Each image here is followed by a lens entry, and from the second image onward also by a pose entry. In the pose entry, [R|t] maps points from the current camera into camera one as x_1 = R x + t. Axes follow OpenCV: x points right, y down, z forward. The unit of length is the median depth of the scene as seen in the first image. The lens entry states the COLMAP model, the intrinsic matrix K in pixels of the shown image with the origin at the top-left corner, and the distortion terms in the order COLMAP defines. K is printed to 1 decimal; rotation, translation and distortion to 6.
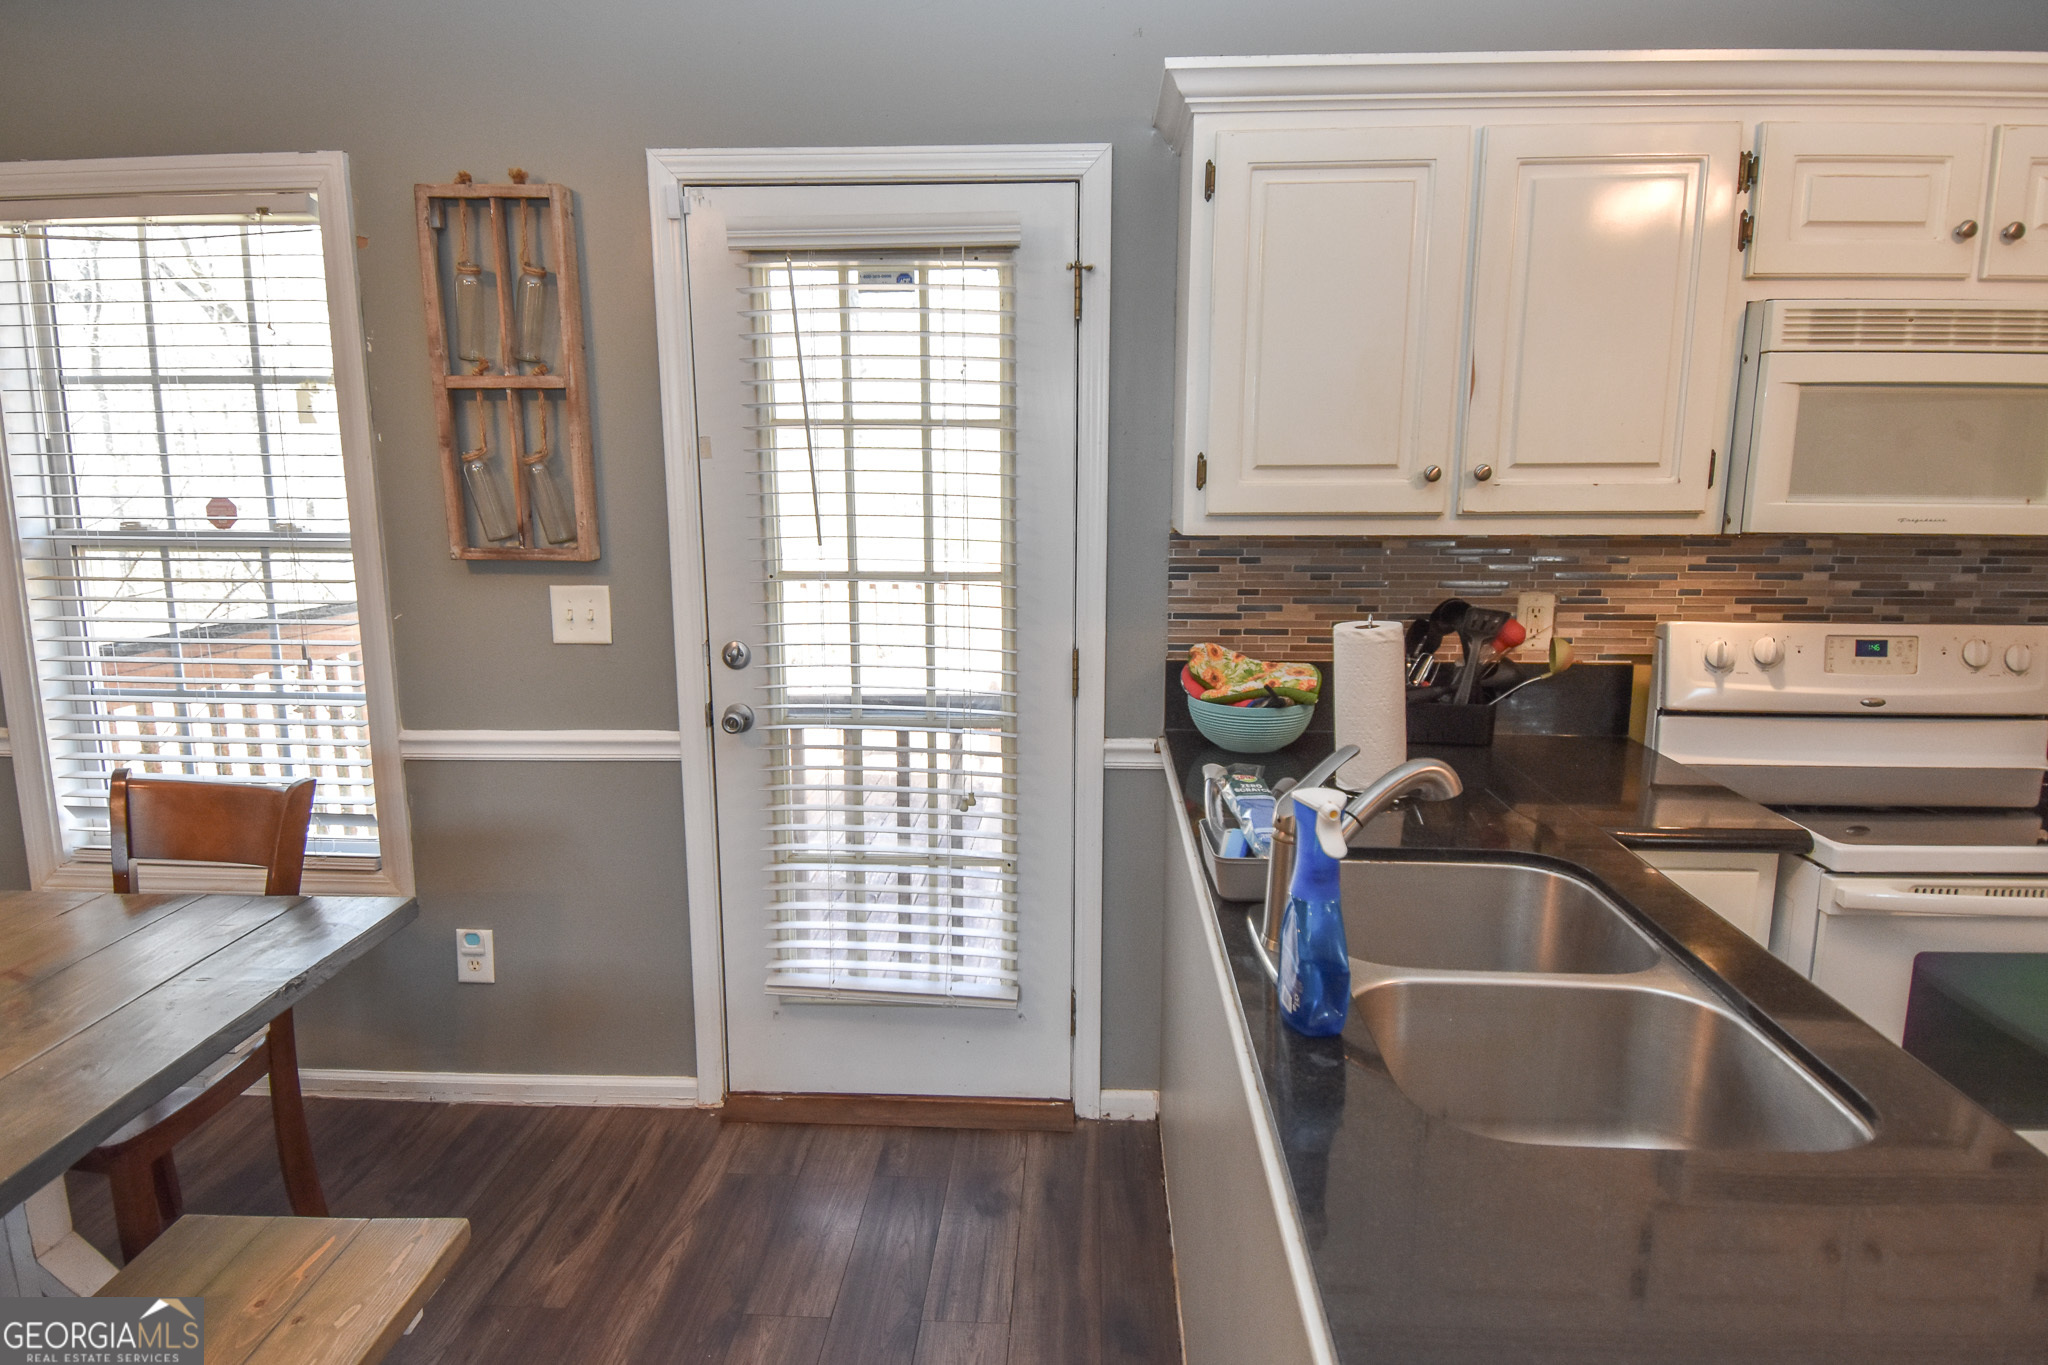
lens RADIAL K [[1172.6, 0, 1018.9], [0, 1172.6, 665.3], [0, 0, 1]] dist [0.083040, -0.082909]
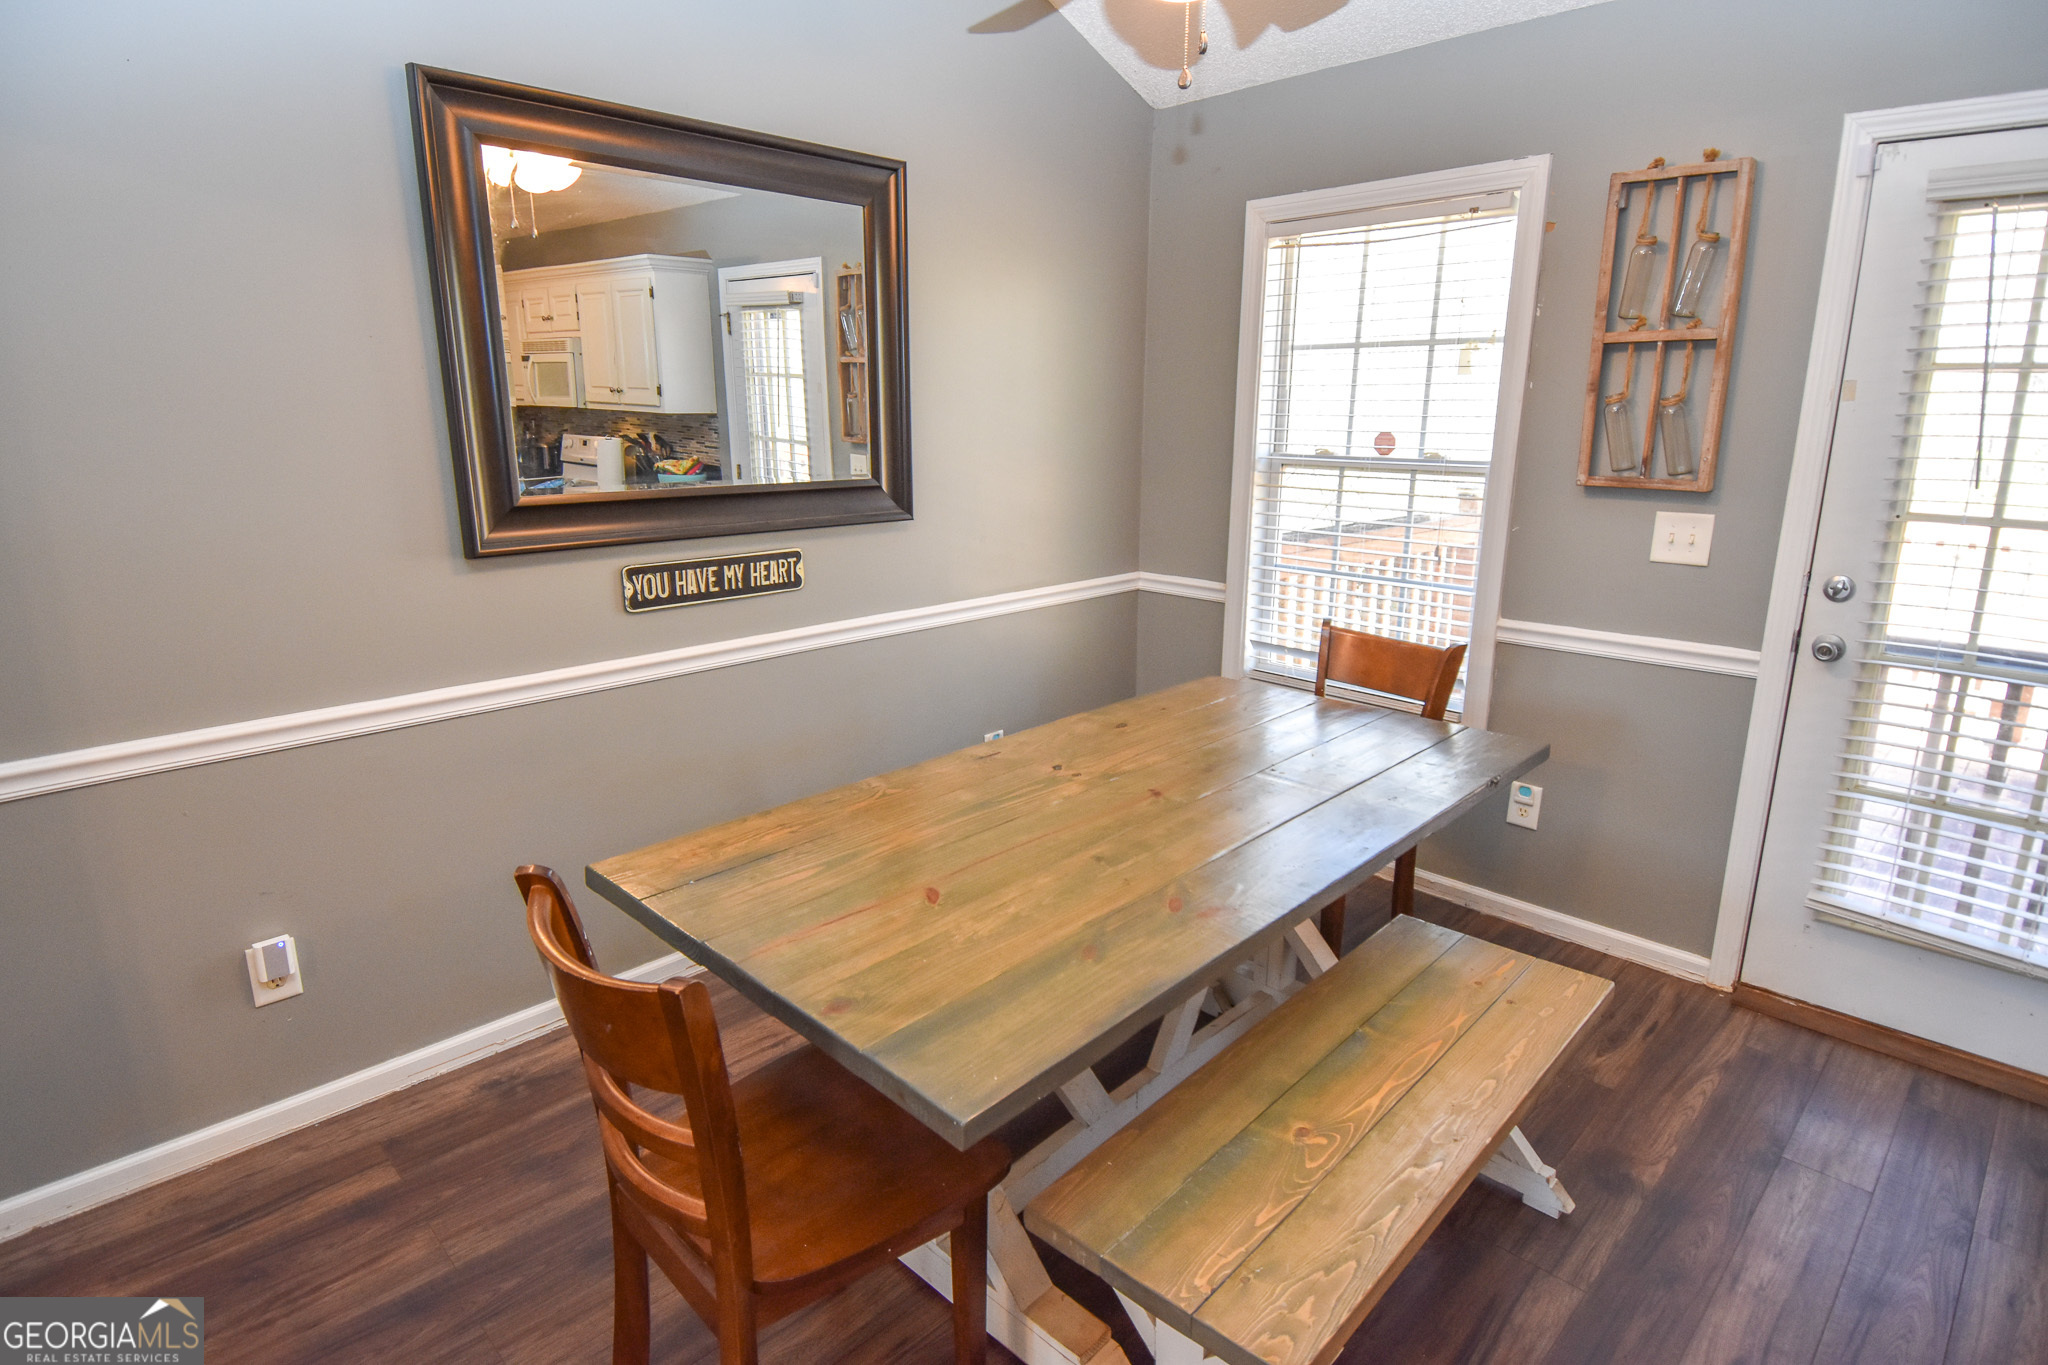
lens RADIAL K [[1067.6, 0, 1023.9], [0, 1067.6, 668.9], [0, 0, 1]] dist [0.053102, -0.058257]
pose [[0.745656, 0.161279, -0.646519, -0.154229], [-0.116177, 0.986872, 0.112192, 0.040556], [0.656125, -0.008546, 0.754604, -0.220316]]
